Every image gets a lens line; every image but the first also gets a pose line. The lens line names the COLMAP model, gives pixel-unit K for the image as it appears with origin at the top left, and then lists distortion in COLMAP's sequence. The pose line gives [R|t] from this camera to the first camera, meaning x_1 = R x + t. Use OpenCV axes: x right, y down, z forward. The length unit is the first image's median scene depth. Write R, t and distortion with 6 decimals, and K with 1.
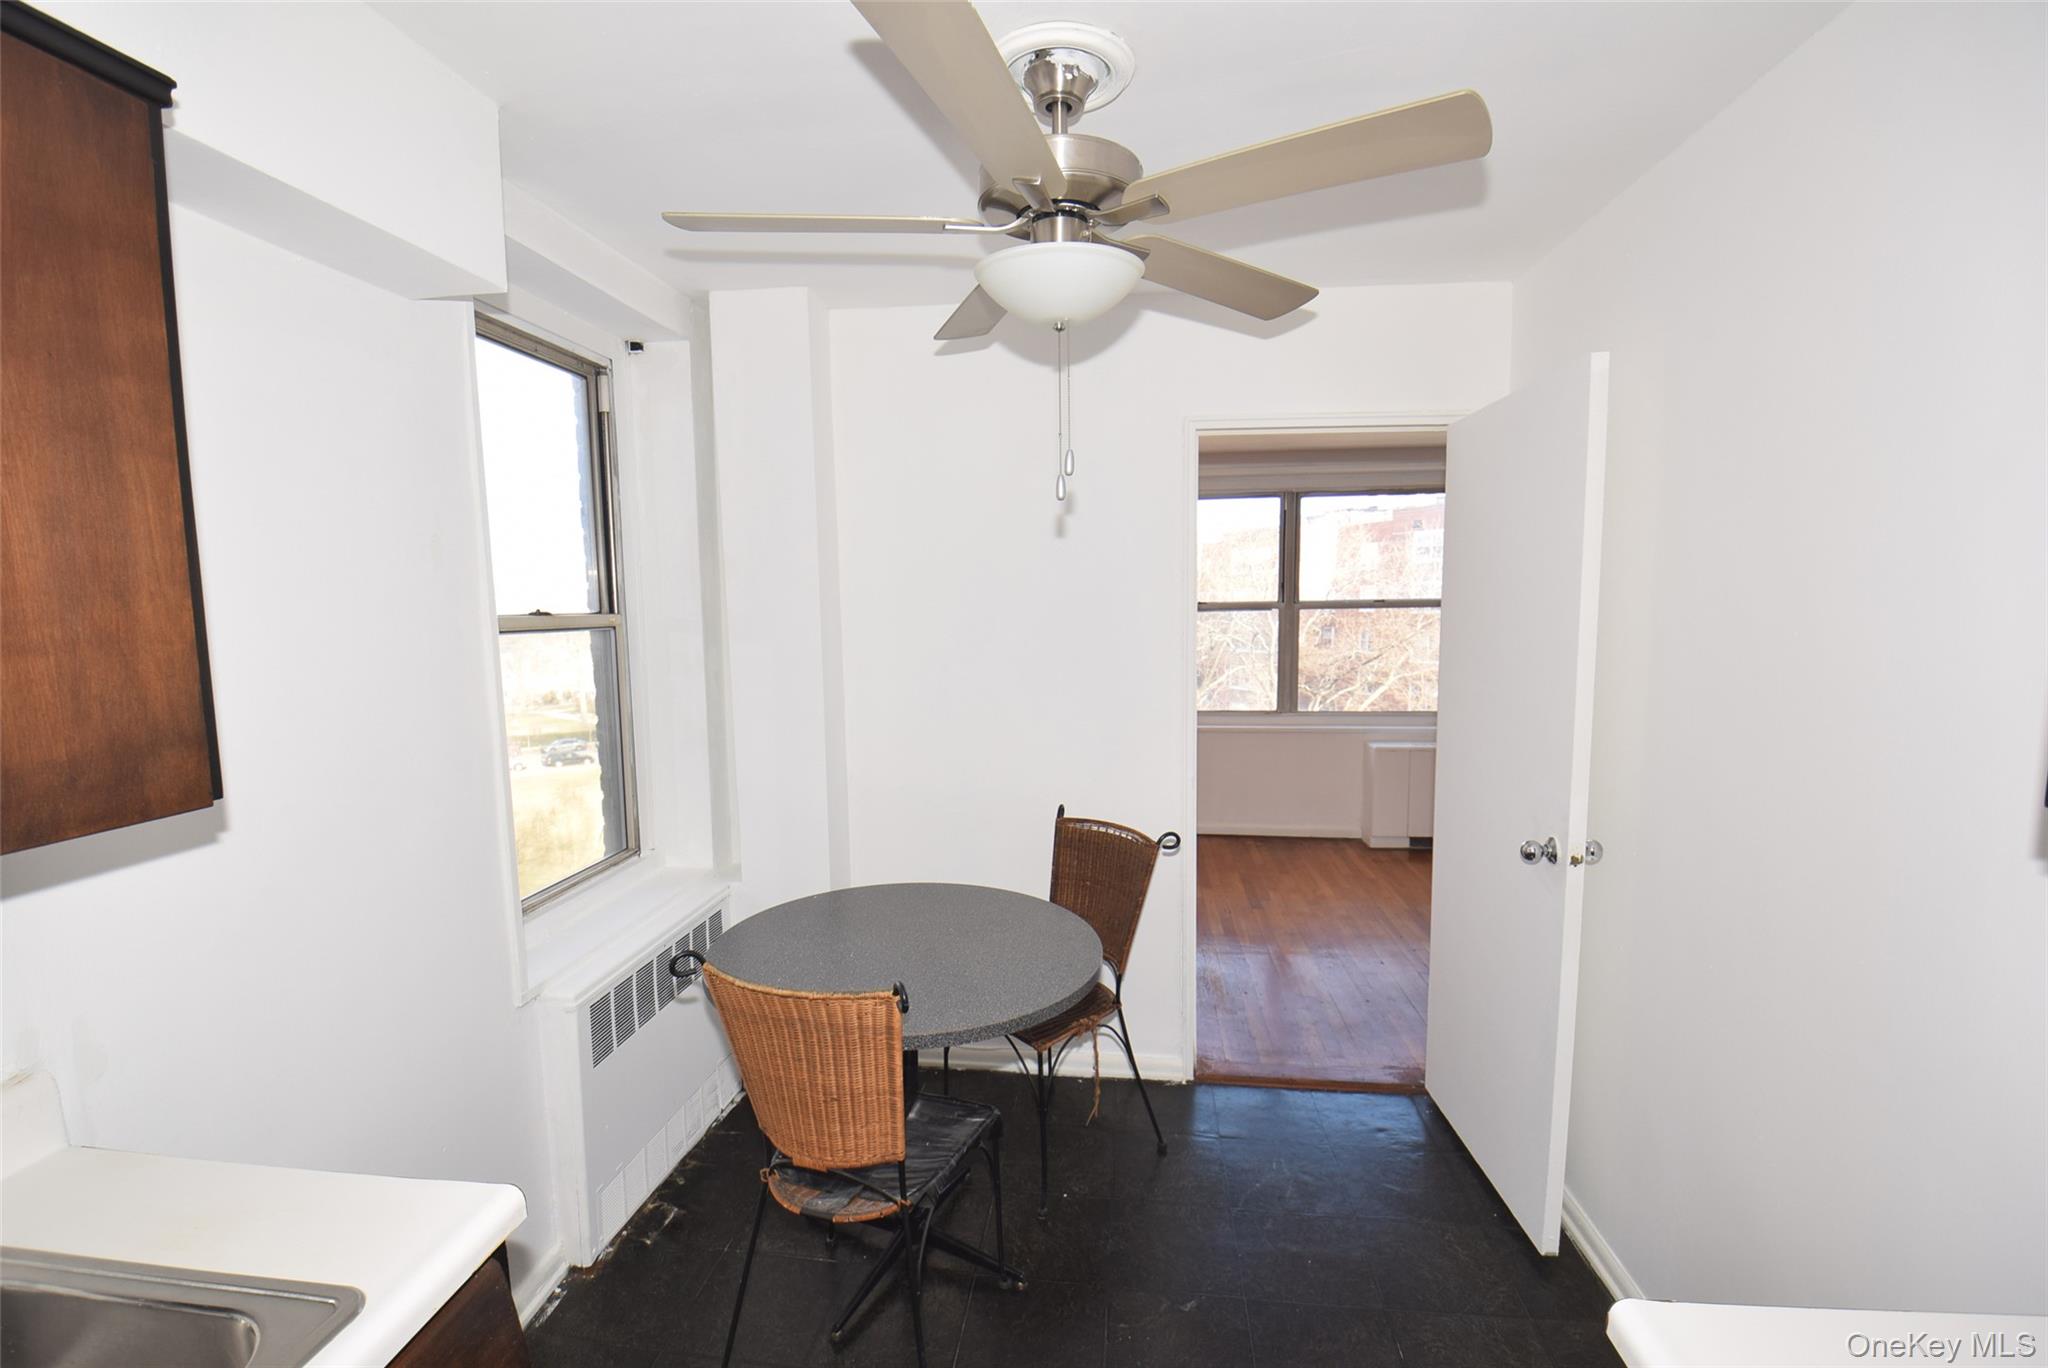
lens RADIAL K [[908.7, 0, 1031.8], [0, 908.7, 693.7], [0, 0, 1]] dist [0.009602, -0.018419]
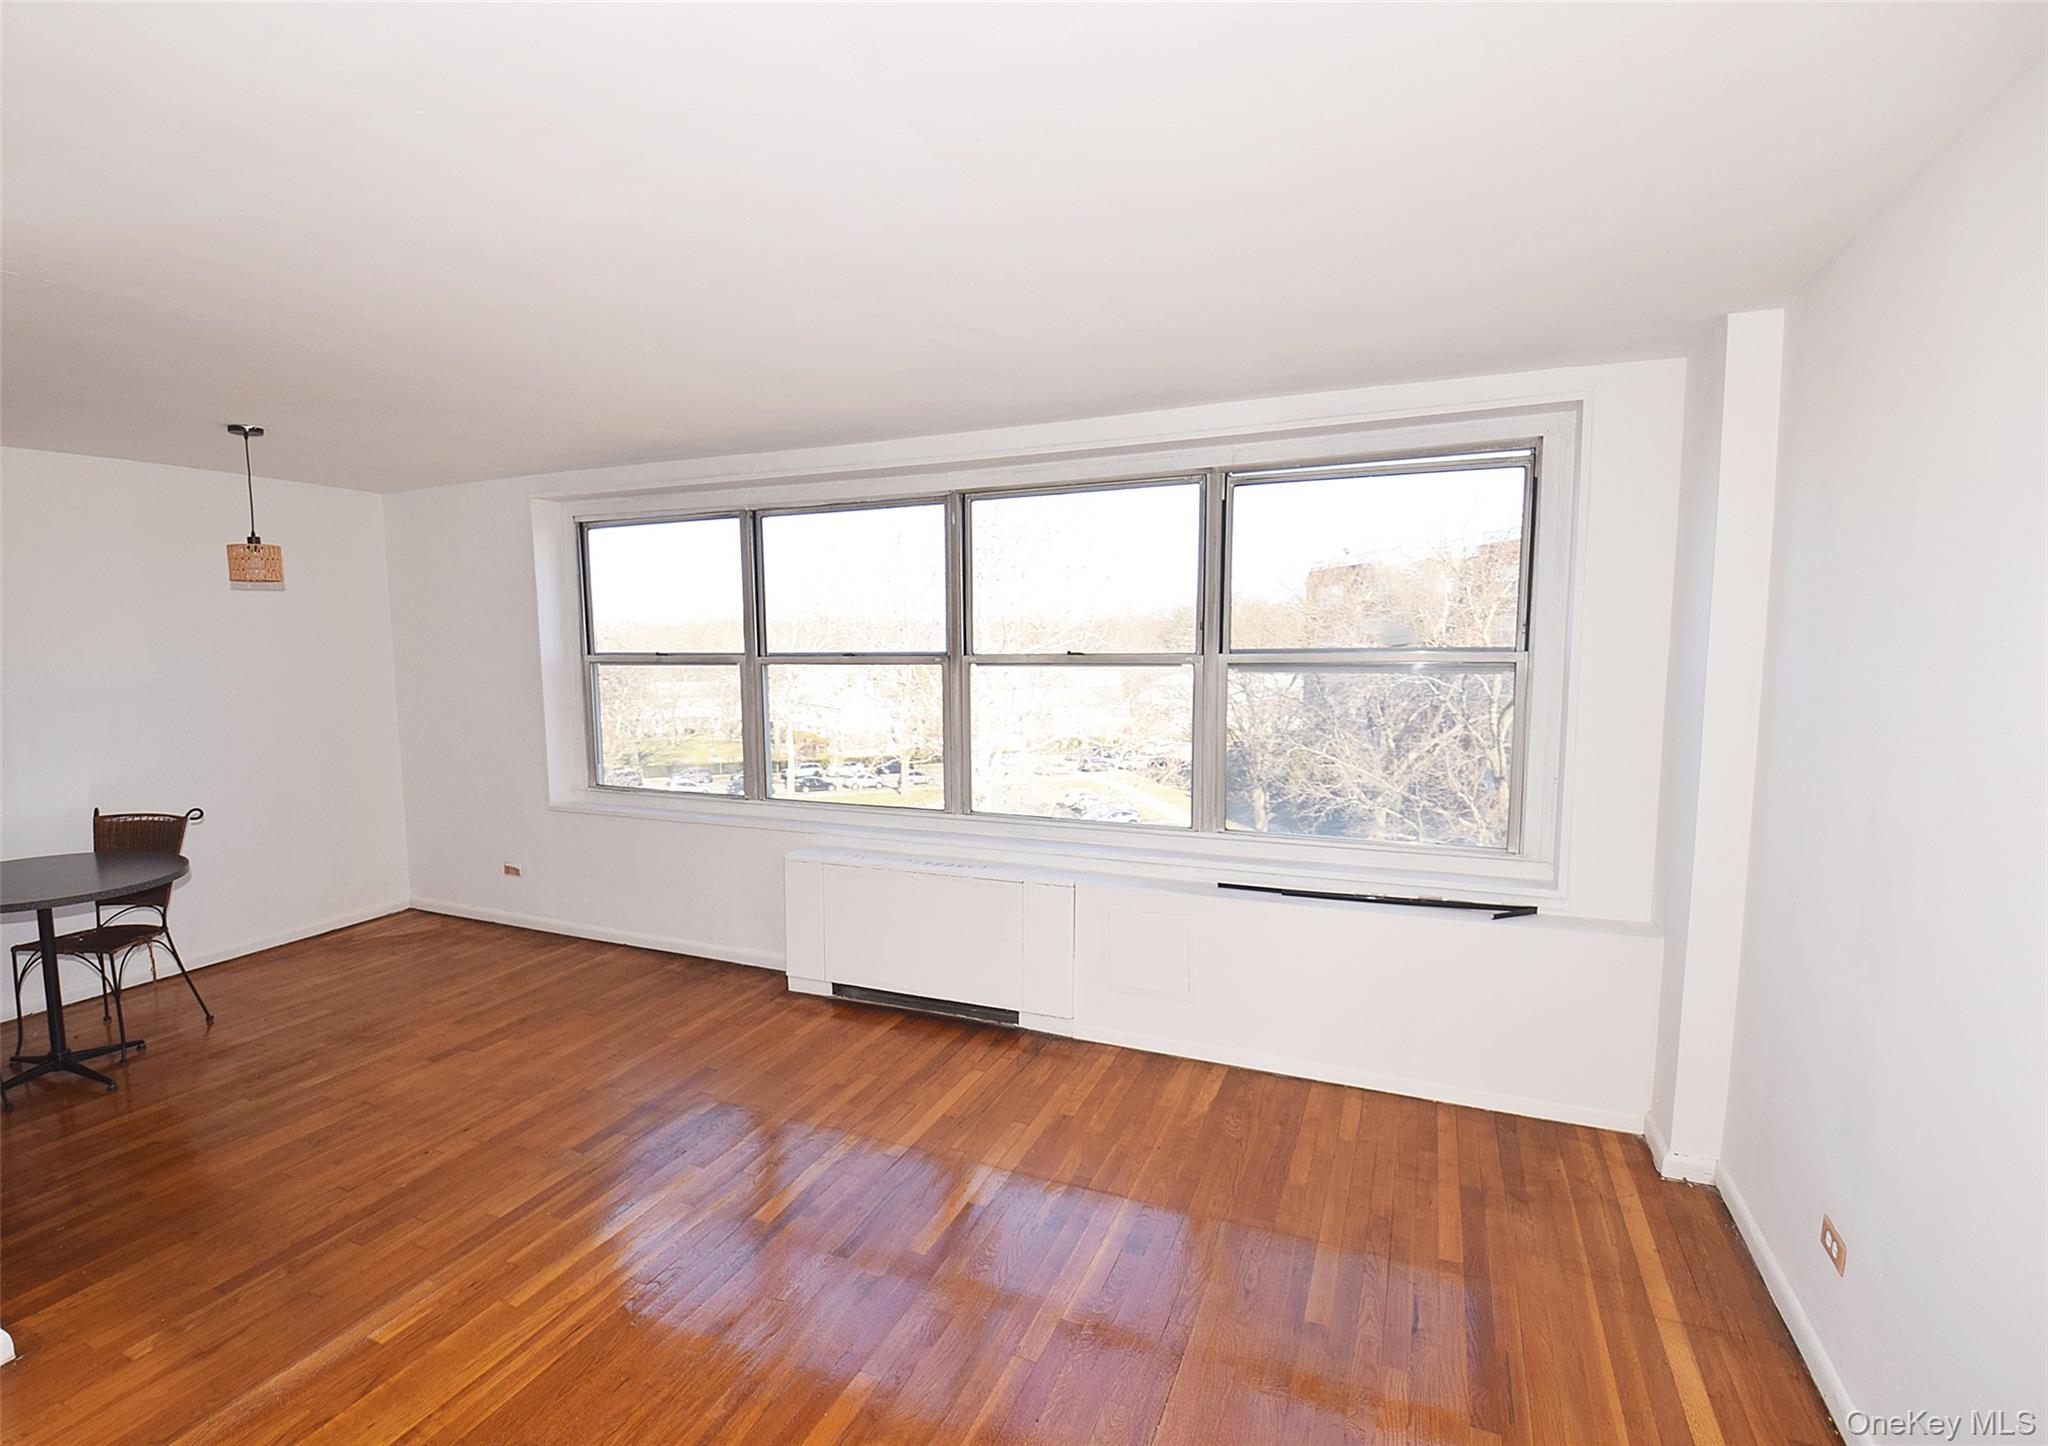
lens RADIAL K [[1017.0, 0, 947.3], [0, 1017.0, 732.9], [0, 0, 1]] dist [0.005482, -0.000327]
pose [[0.946755, 0.033563, -0.320199, 1.610445], [-0.033677, 0.999419, 0.005184, -0.103228], [0.320187, 0.005875, 0.947336, 0.555121]]
